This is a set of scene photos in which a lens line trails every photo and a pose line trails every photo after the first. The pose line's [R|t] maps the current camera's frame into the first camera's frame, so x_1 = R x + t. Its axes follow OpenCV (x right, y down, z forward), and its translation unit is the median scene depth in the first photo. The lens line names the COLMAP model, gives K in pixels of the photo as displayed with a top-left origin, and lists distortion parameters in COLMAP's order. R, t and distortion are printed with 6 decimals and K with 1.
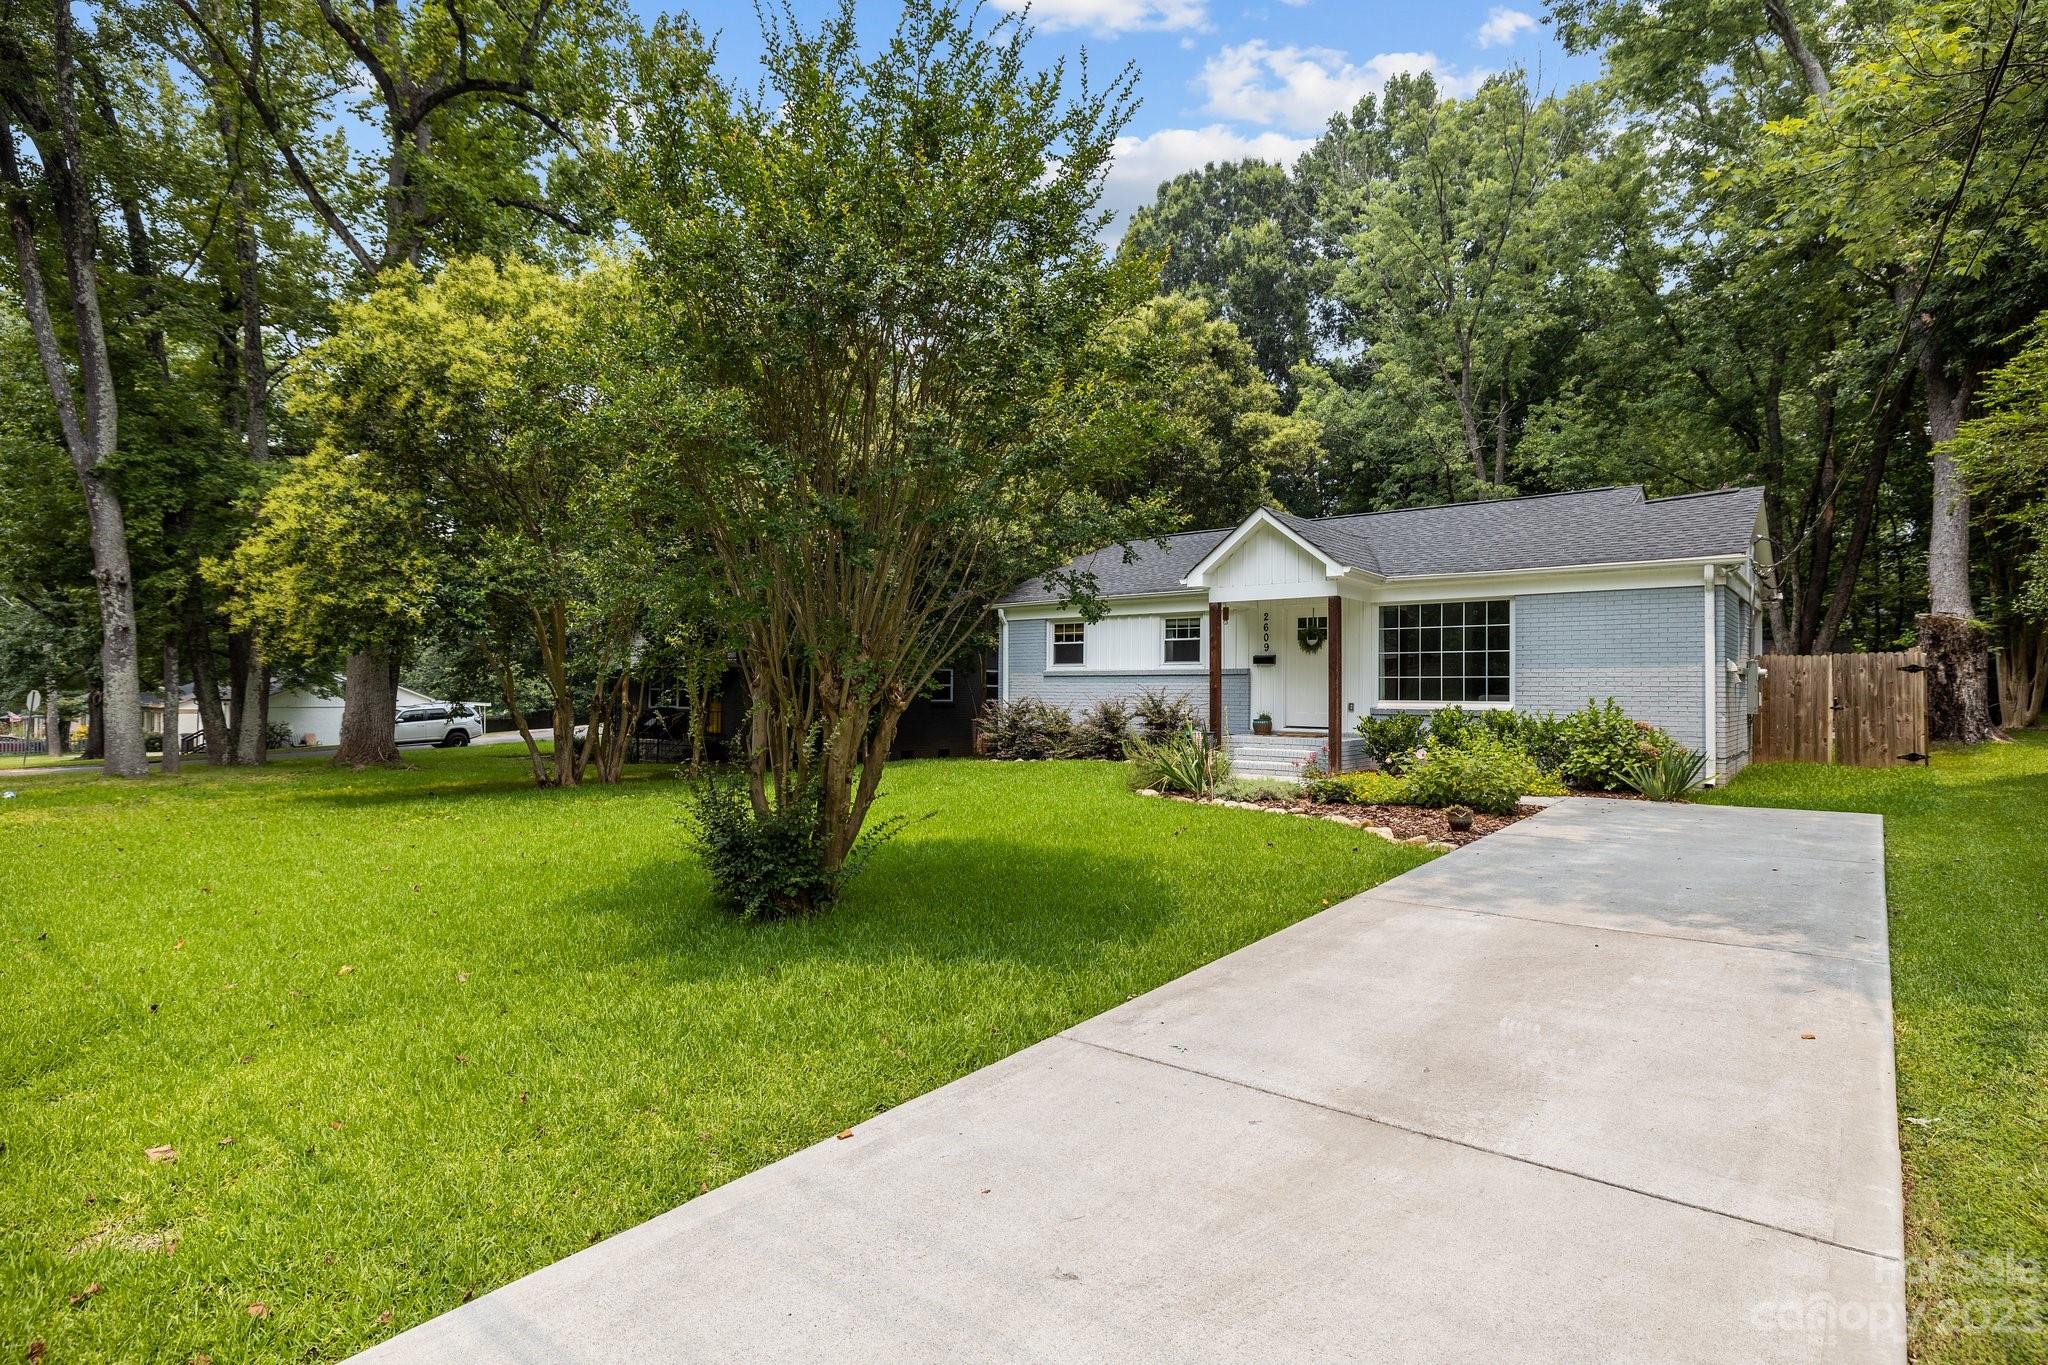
lens RADIAL K [[1081.3, 0, 1021.9], [0, 1081.3, 710.8], [0, 0, 1]] dist [-0.000702, -0.000132]
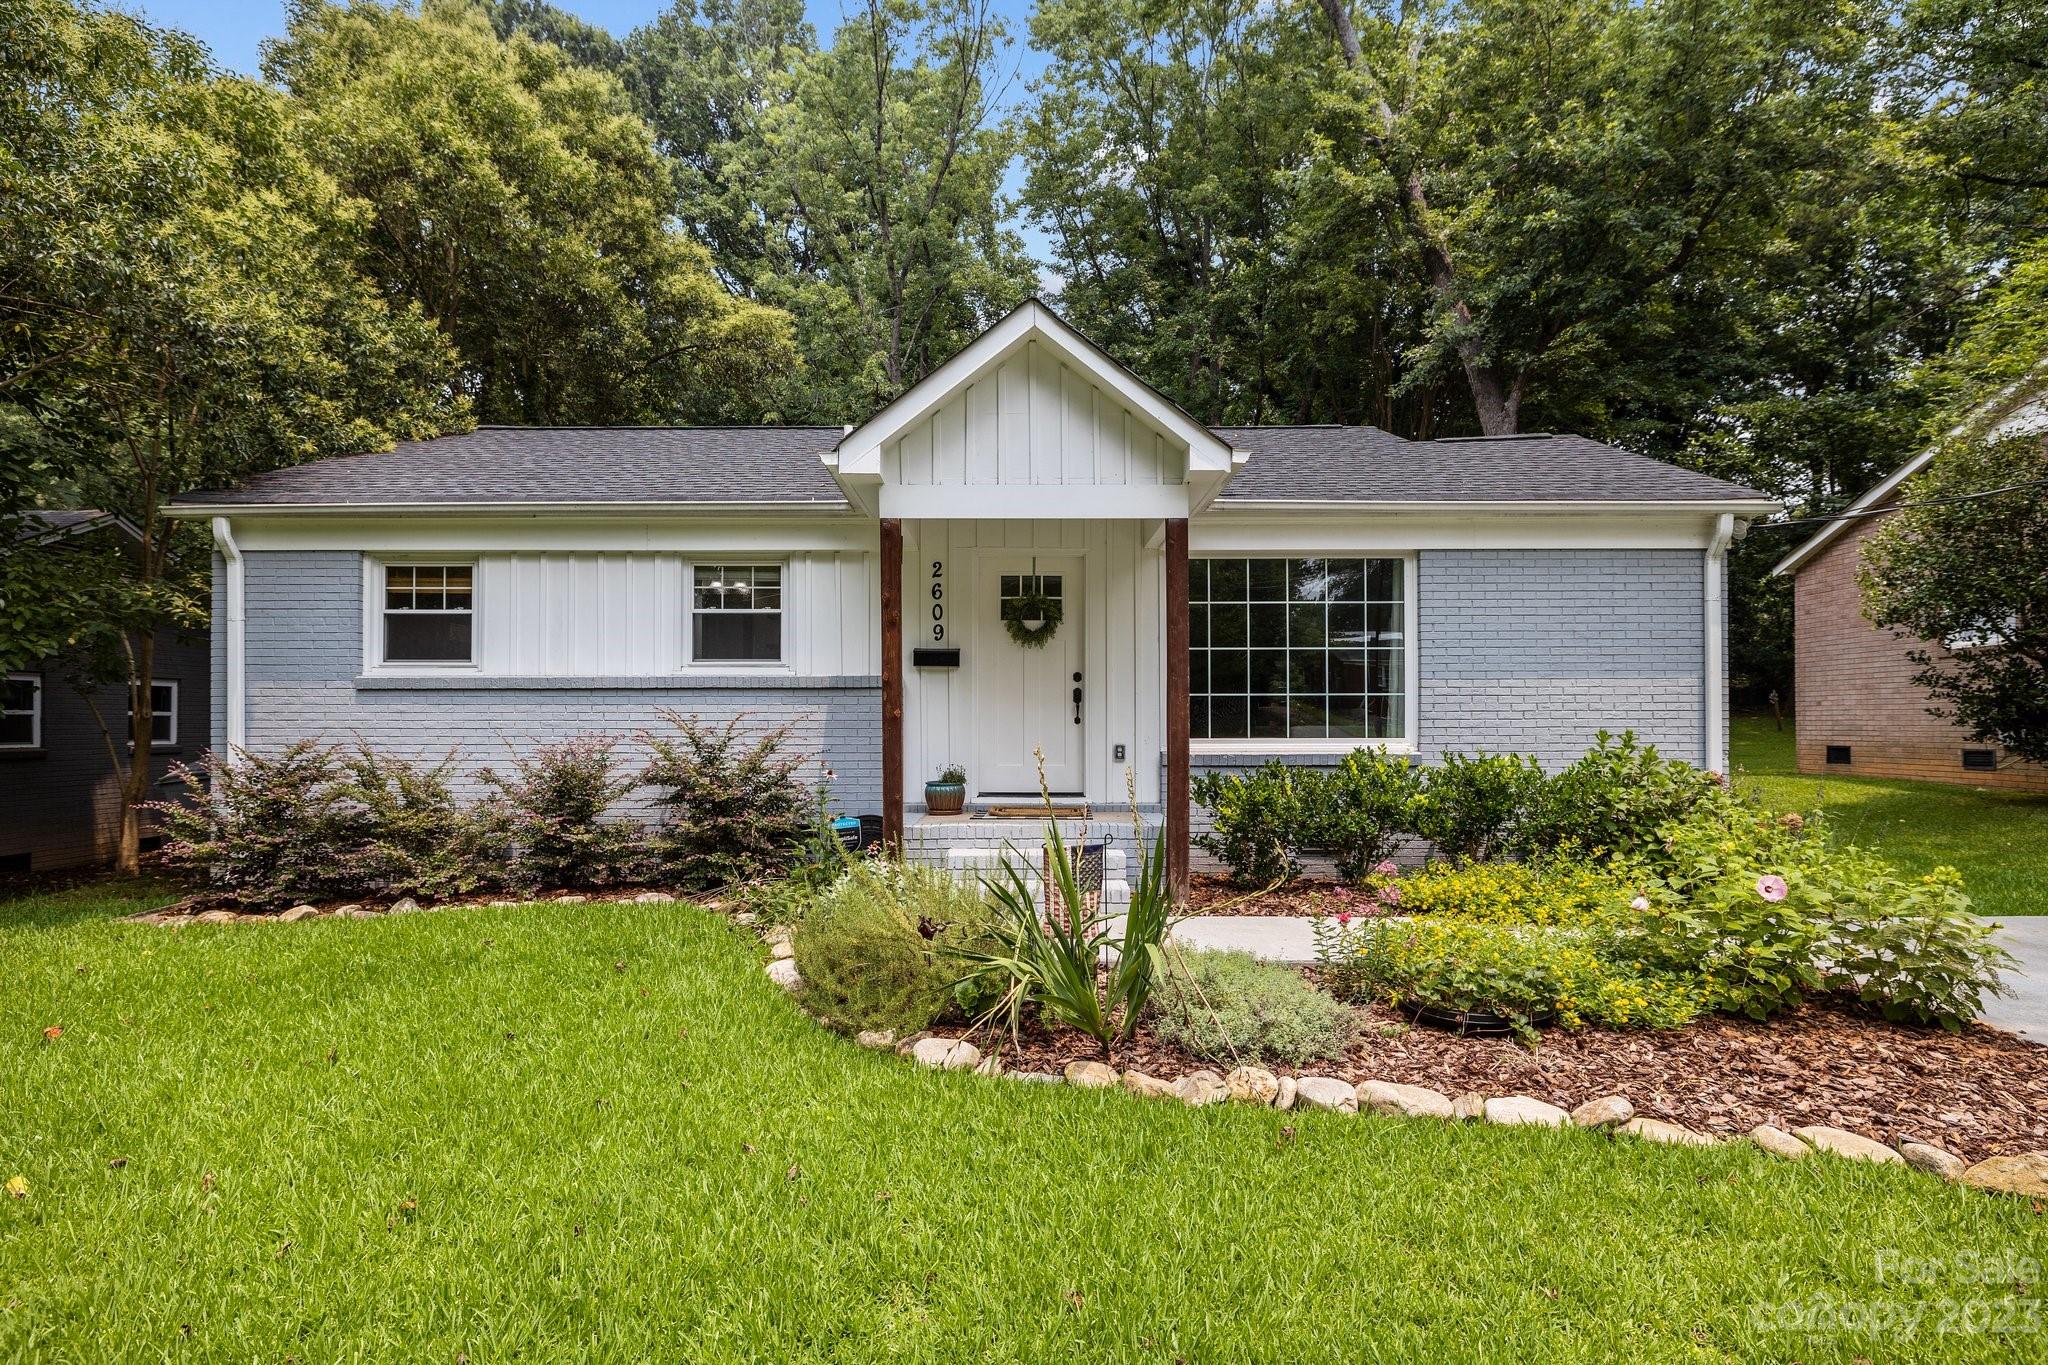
lens RADIAL K [[1081.3, 0, 1021.9], [0, 1081.3, 710.8], [0, 0, 1]] dist [-0.000702, -0.000132]
pose [[0.767722, 0.000481, 0.640783, -0.052734], [0.017651, 0.999604, -0.021897, -0.011411], [-0.640540, 0.028121, 0.767410, 0.566507]]
